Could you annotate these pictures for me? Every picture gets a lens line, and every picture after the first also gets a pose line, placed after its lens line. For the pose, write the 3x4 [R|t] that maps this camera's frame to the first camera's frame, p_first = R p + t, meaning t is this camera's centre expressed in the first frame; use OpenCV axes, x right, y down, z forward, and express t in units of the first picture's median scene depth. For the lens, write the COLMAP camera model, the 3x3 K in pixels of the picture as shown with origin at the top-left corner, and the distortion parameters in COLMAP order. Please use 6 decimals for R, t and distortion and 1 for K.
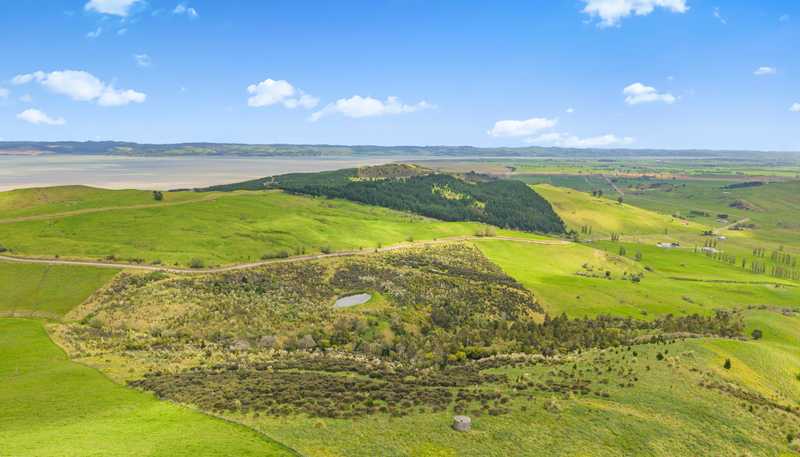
lens RADIAL K [[529.7, 0, 401.2], [0, 529.7, 244.4], [0, 0, 1]] dist [0.077423, -0.114715]
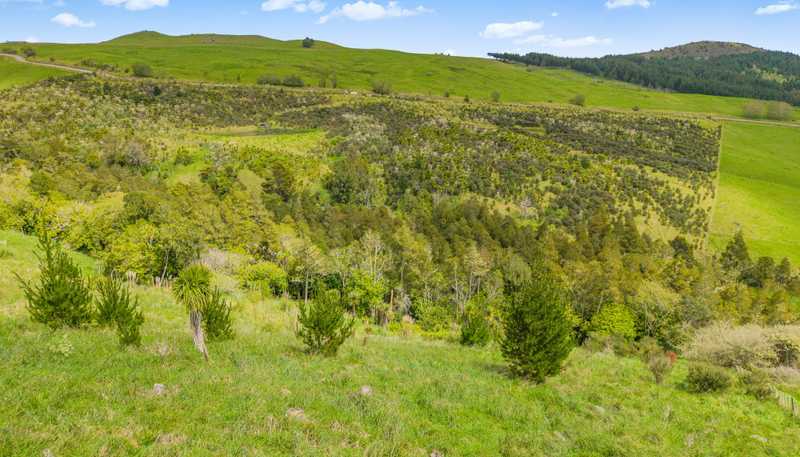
lens RADIAL K [[534.7, 0, 400.0], [0, 534.7, 228.5], [0, 0, 1]] dist [0.041152, -0.044752]
pose [[0.809058, 0.174747, -0.561149, 0.320301], [-0.112443, 0.983162, 0.144047, 0.096215], [0.576872, -0.053445, 0.815084, 0.582229]]
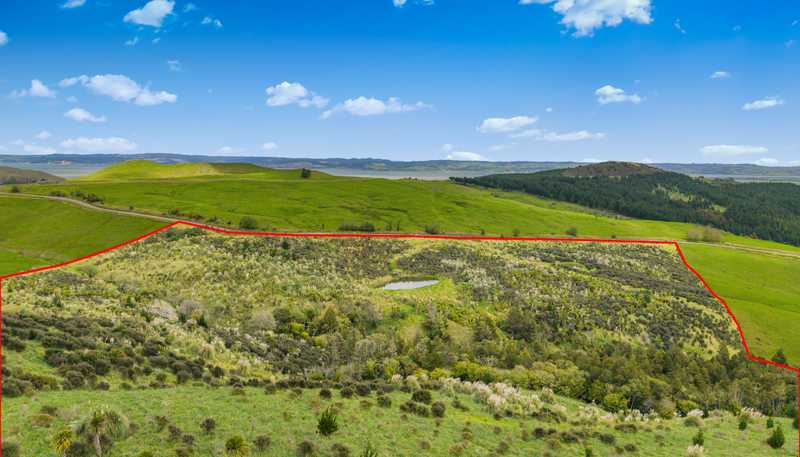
lens RADIAL K [[552.2, 0, 400.0], [0, 552.2, 228.5], [0, 0, 1]] dist [0.007341, -0.000236]
pose [[0.903749, 0.055487, -0.424451, 0.185922], [-0.084132, 0.995248, -0.049032, 0.062510], [0.419713, 0.080023, 0.904123, 0.309131]]
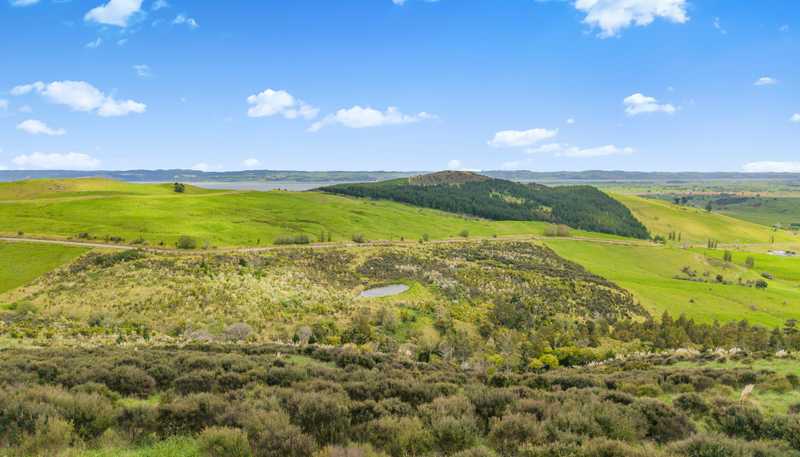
lens RADIAL K [[534.7, 0, 400.0], [0, 534.7, 228.5], [0, 0, 1]] dist [0.041152, -0.044752]
pose [[0.994450, -0.001358, -0.105205, 0.007349], [-0.007120, 0.996756, -0.080169, 0.071764], [0.104972, 0.080474, 0.991214, 0.245186]]
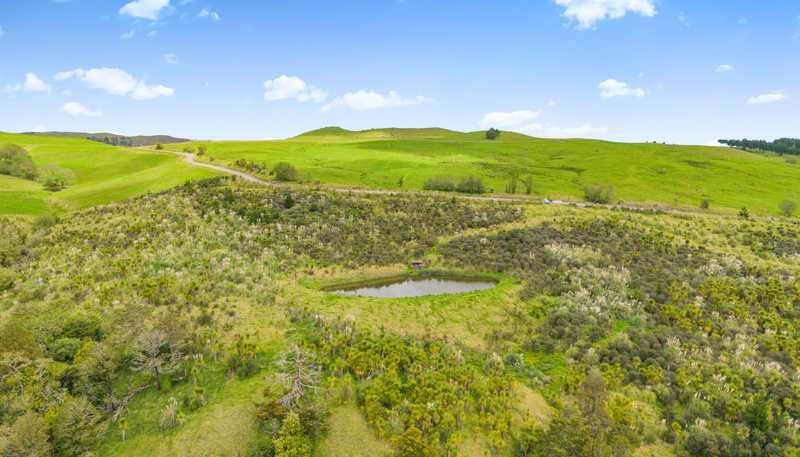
lens RADIAL K [[529.7, 0, 401.2], [0, 529.7, 244.4], [0, 0, 1]] dist [0.077423, -0.114715]
pose [[0.579805, 0.130788, -0.804189, 0.145883], [-0.141134, 0.988233, 0.058964, 0.056361], [0.802438, 0.079311, 0.591441, 0.744951]]
